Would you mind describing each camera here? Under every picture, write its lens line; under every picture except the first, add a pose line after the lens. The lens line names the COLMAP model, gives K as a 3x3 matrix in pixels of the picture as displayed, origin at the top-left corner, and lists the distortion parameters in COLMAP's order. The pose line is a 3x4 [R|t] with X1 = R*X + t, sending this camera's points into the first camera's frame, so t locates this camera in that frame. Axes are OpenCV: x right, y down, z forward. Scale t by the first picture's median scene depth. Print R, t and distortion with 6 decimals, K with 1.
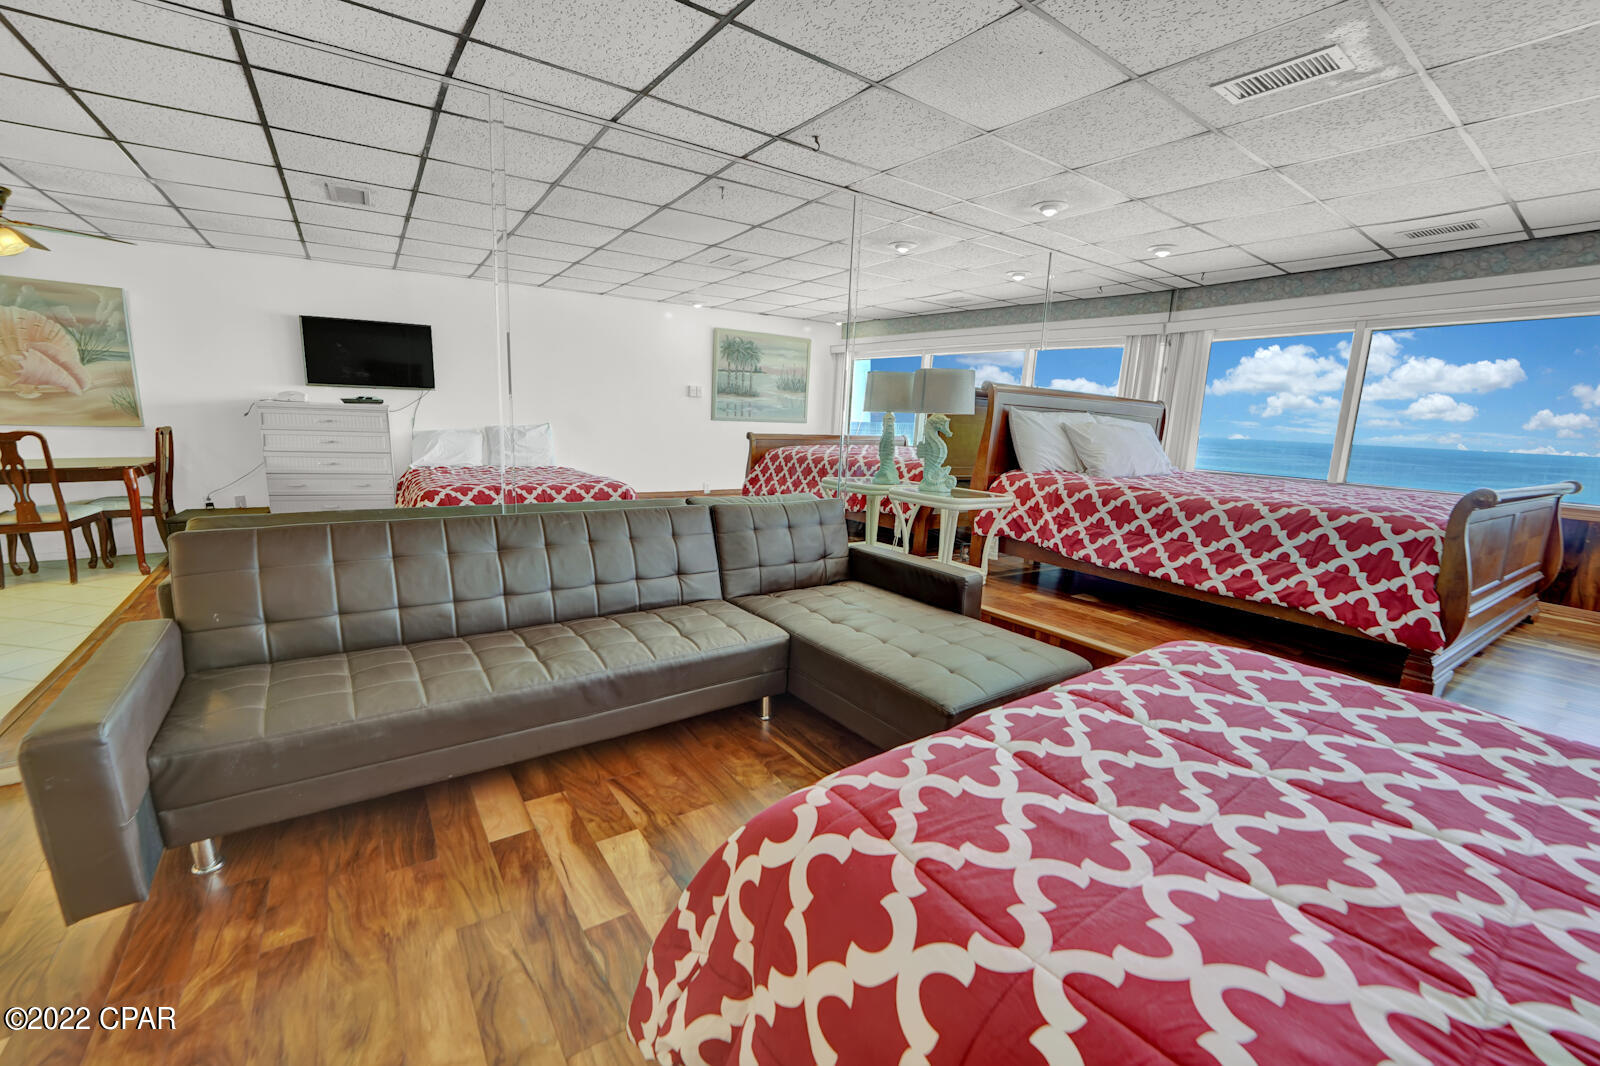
lens RADIAL K [[655.3, 0, 788.6], [0, 655.3, 547.1], [0, 0, 1]] dist [-0.033008, 0.004420]
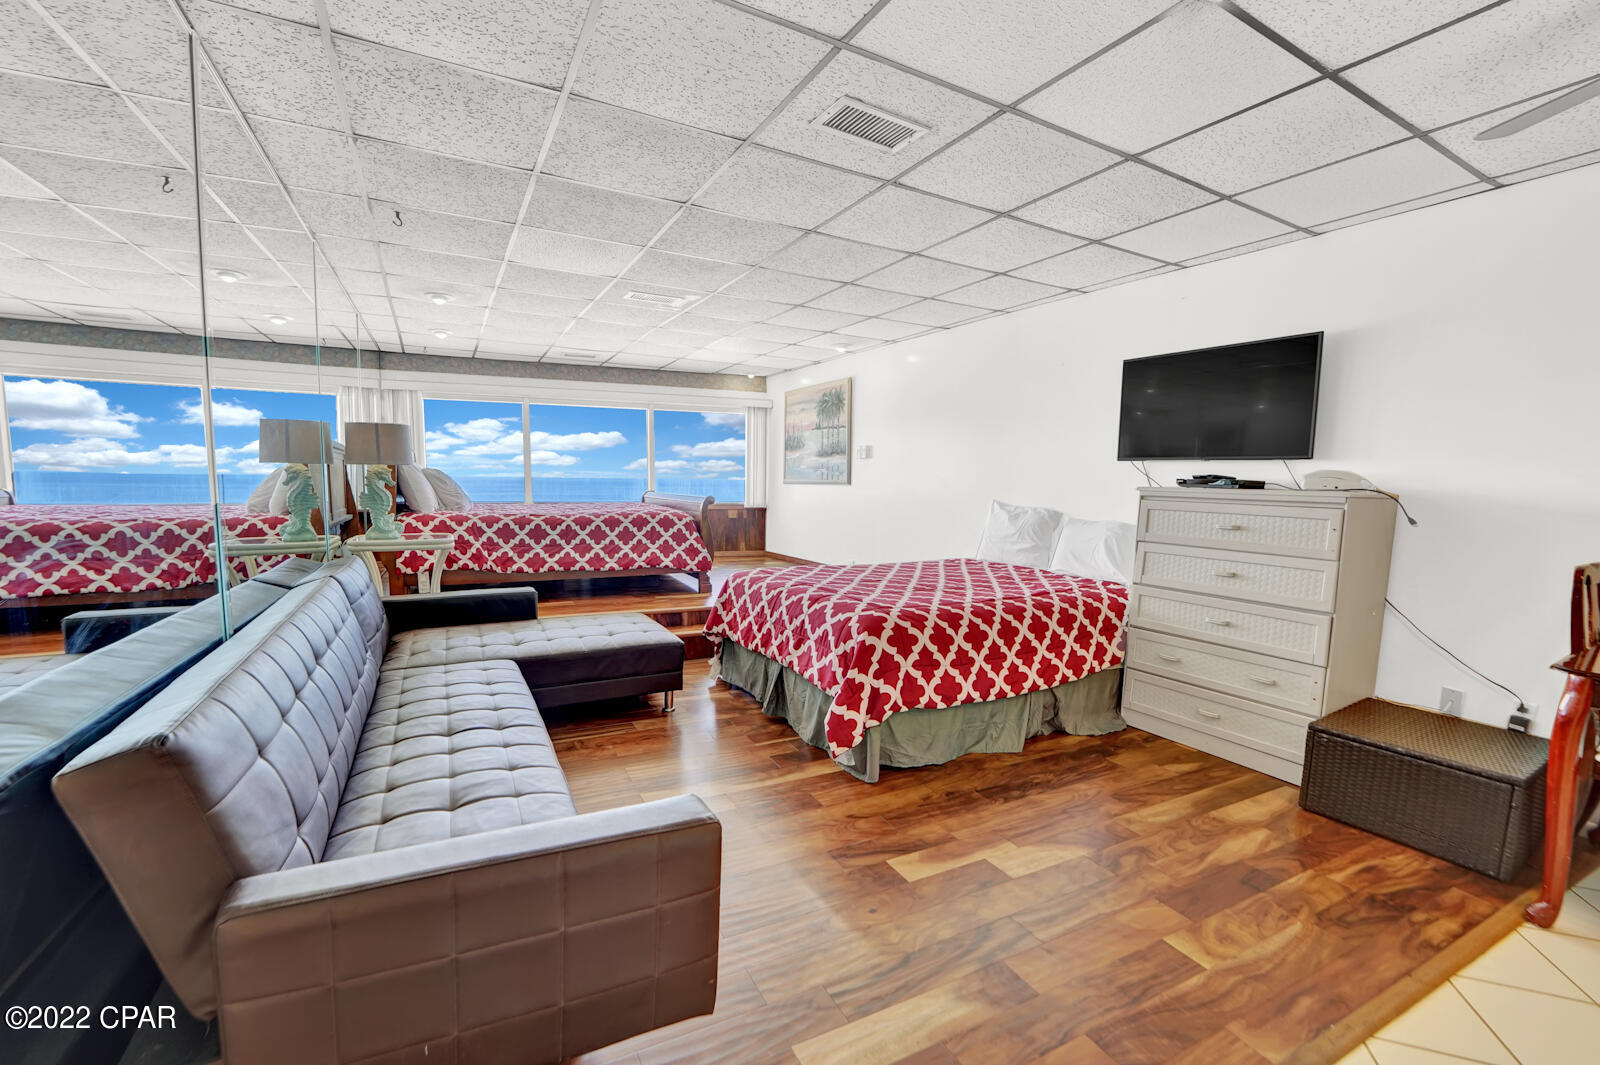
lens RADIAL K [[655.3, 0, 788.6], [0, 655.3, 546.6], [0, 0, 1]] dist [-0.033008, 0.004420]
pose [[0.122727, -0.136286, 0.983038, -0.961148], [0.179689, 0.977207, 0.113045, -0.100526], [-0.976038, 0.162767, 0.144418, 0.312823]]
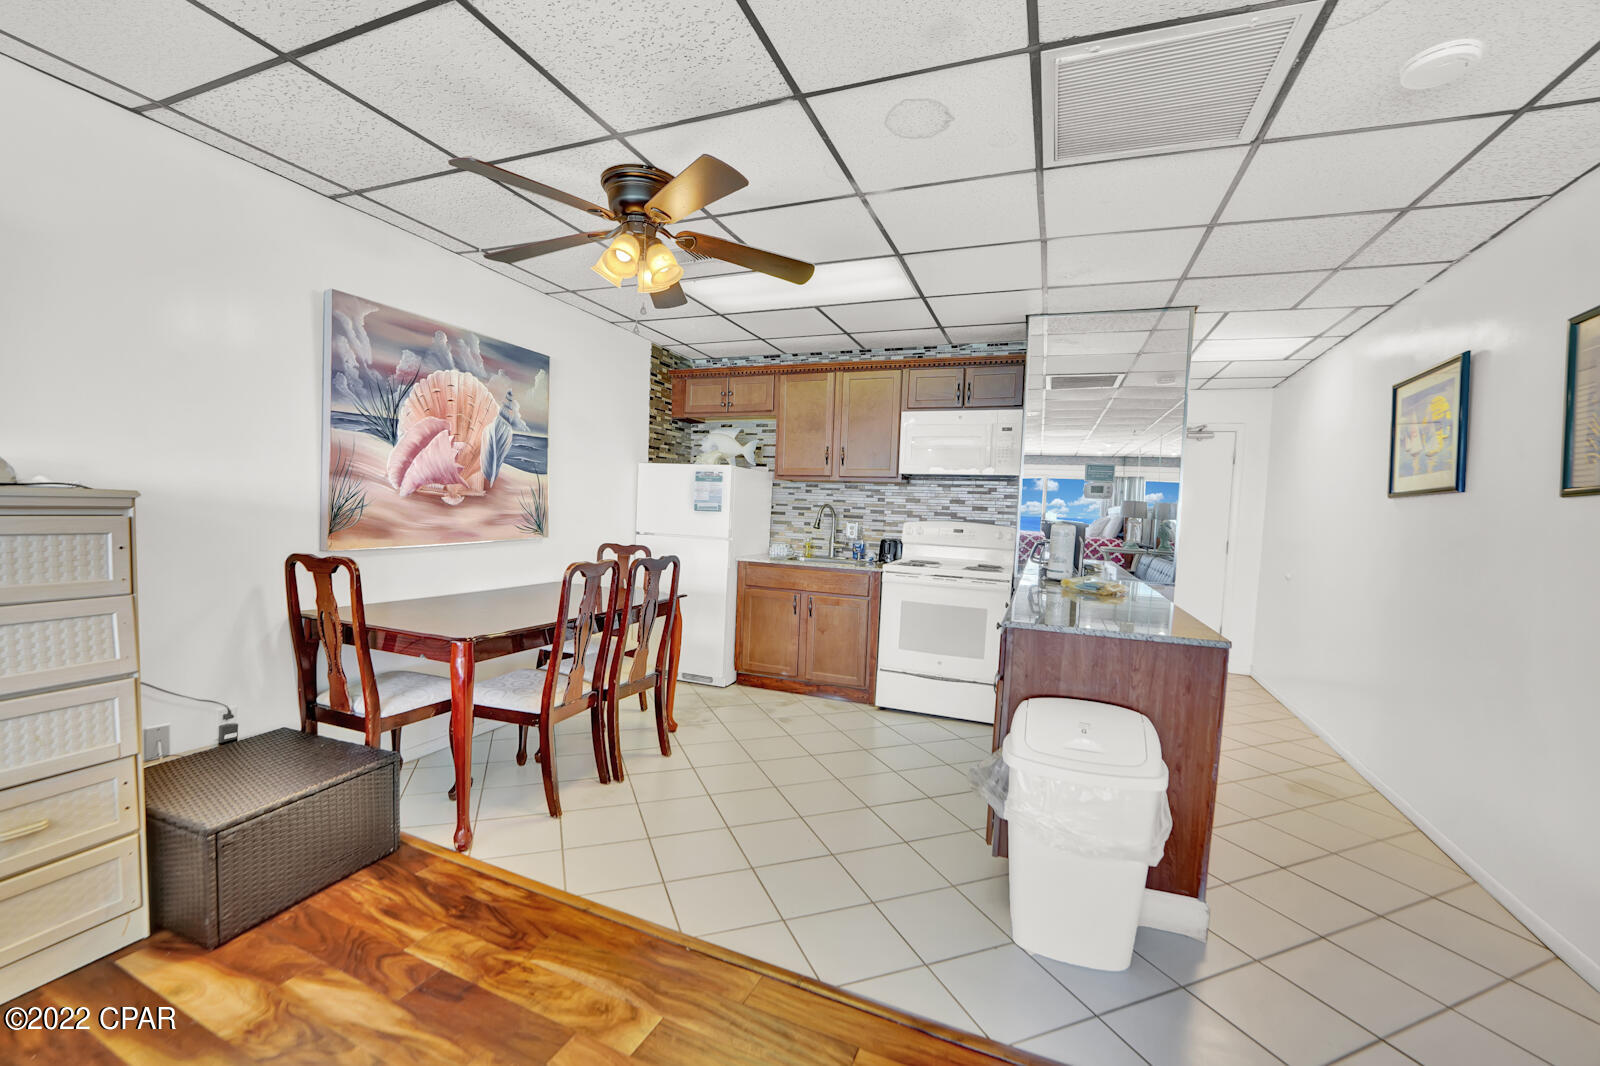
lens RADIAL K [[655.3, 0, 788.6], [0, 655.3, 547.1], [0, 0, 1]] dist [-0.033008, 0.004420]
pose [[-0.838132, -0.032778, -0.544481, -0.192496], [-0.170695, 0.963820, 0.204731, -0.109131], [0.518071, 0.264532, -0.813404, 0.480407]]
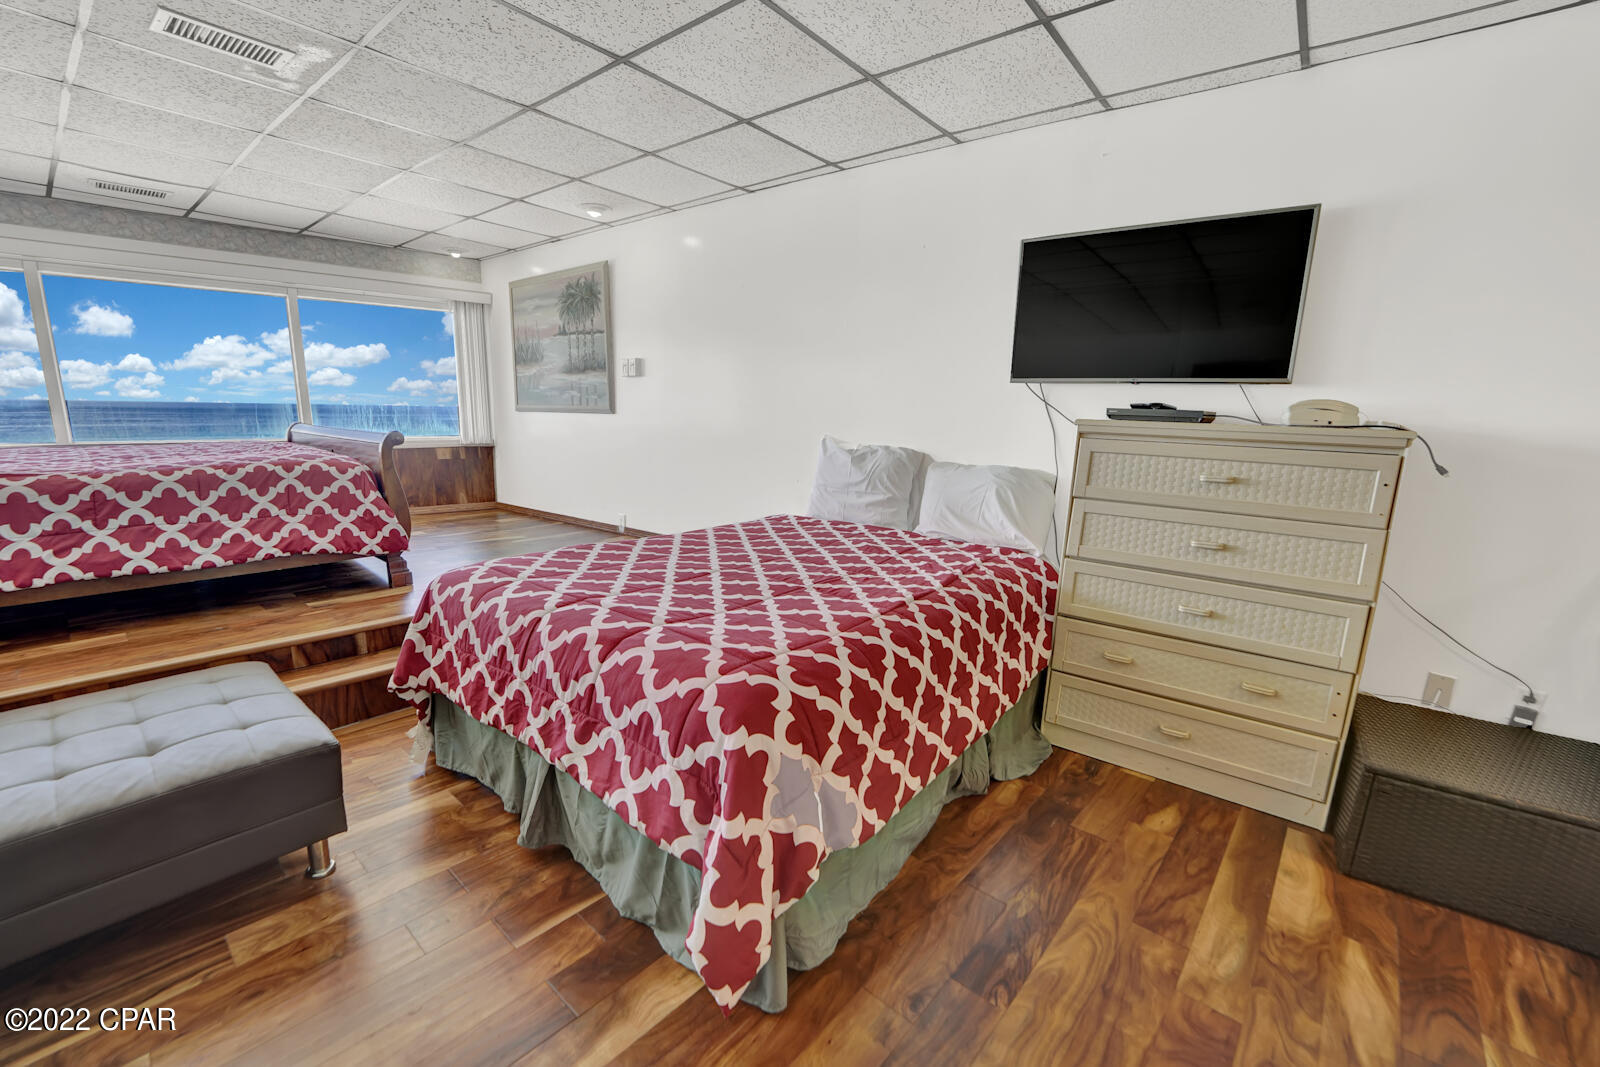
lens RADIAL K [[655.3, 0, 788.6], [0, 655.3, 547.6], [0, 0, 1]] dist [-0.033008, 0.004420]
pose [[-0.260946, -0.239430, 0.935190, -0.439534], [0.153218, 0.946202, 0.285002, -0.096205], [-0.953117, 0.217658, -0.210222, 0.397790]]
